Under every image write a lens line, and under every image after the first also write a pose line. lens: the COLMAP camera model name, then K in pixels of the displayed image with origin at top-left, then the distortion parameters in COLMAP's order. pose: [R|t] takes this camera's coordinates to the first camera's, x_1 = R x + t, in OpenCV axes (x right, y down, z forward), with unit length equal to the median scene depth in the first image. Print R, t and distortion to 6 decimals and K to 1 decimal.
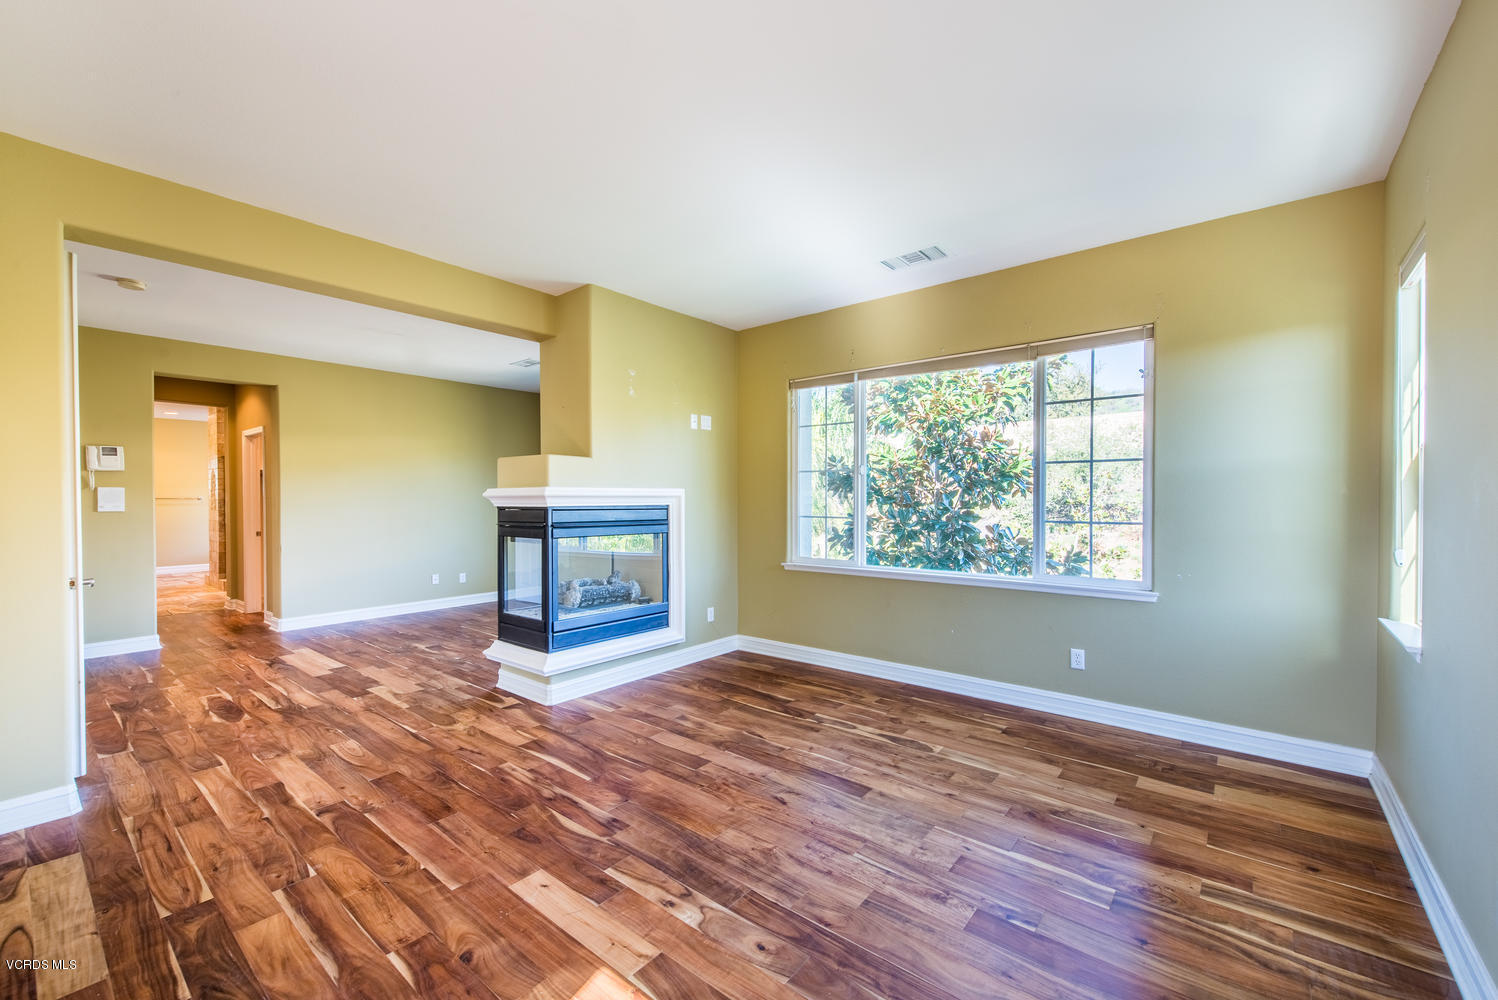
lens RADIAL K [[612.8, 0, 744.9], [0, 612.8, 503.4], [0, 0, 1]] dist [0.001452, -0.000184]
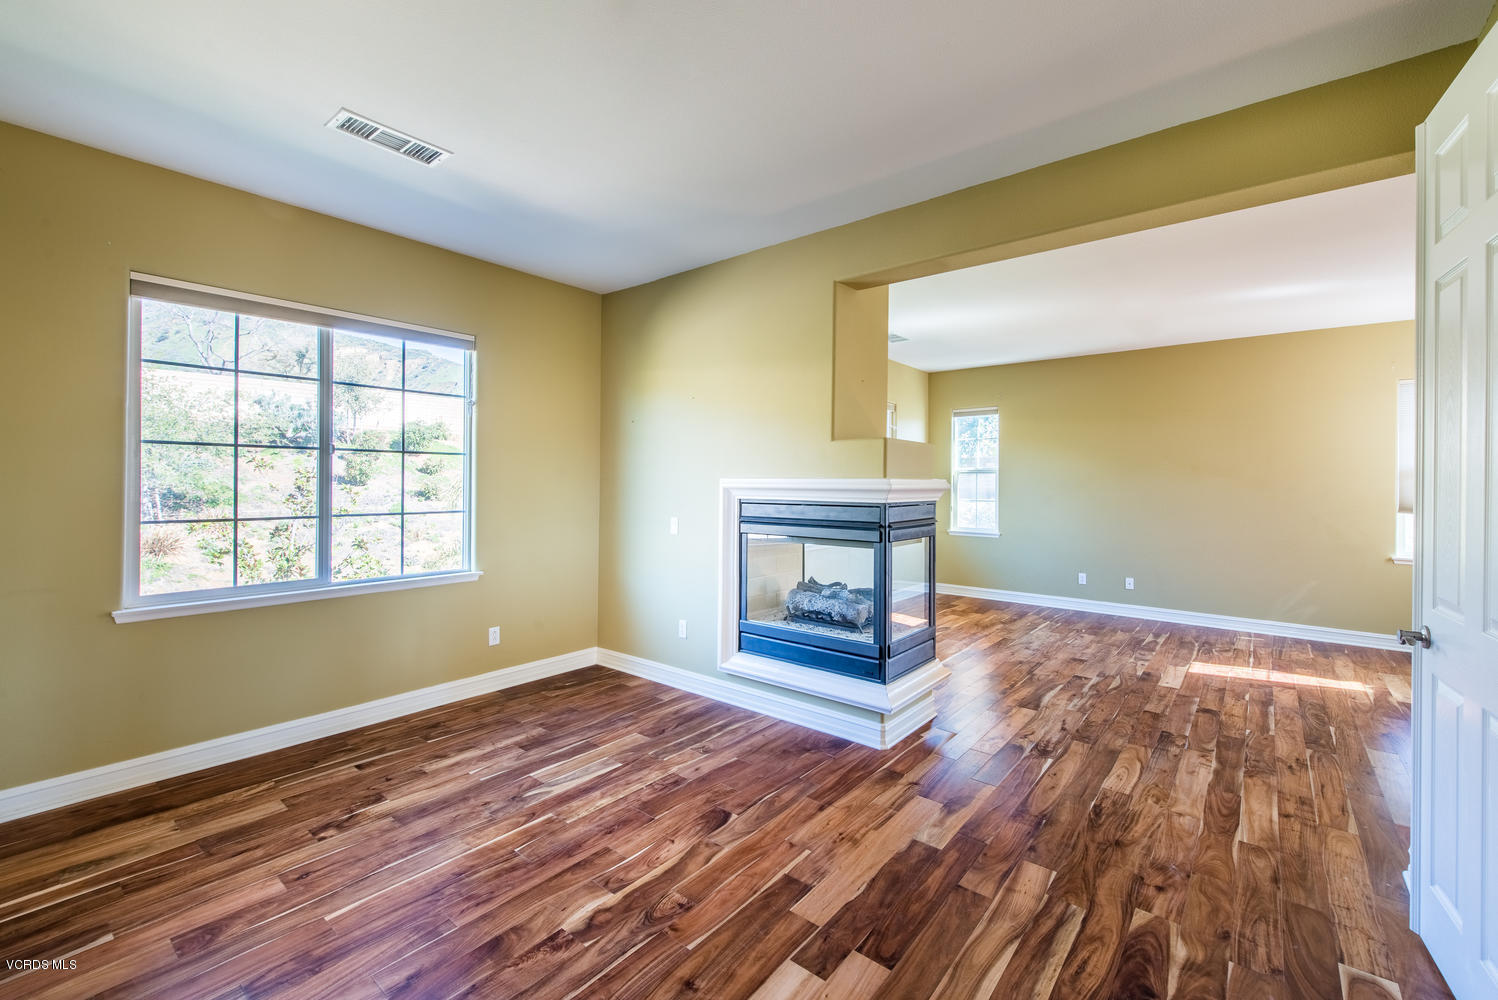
lens RADIAL K [[612.8, 0, 745.1], [0, 612.8, 486.6], [0, 0, 1]] dist [0.001452, -0.000184]
pose [[0.010399, -0.008015, 0.999914, -1.379099], [0.004031, 0.999960, 0.007973, -0.054275], [-0.999938, 0.003947, 0.010431, 1.356253]]
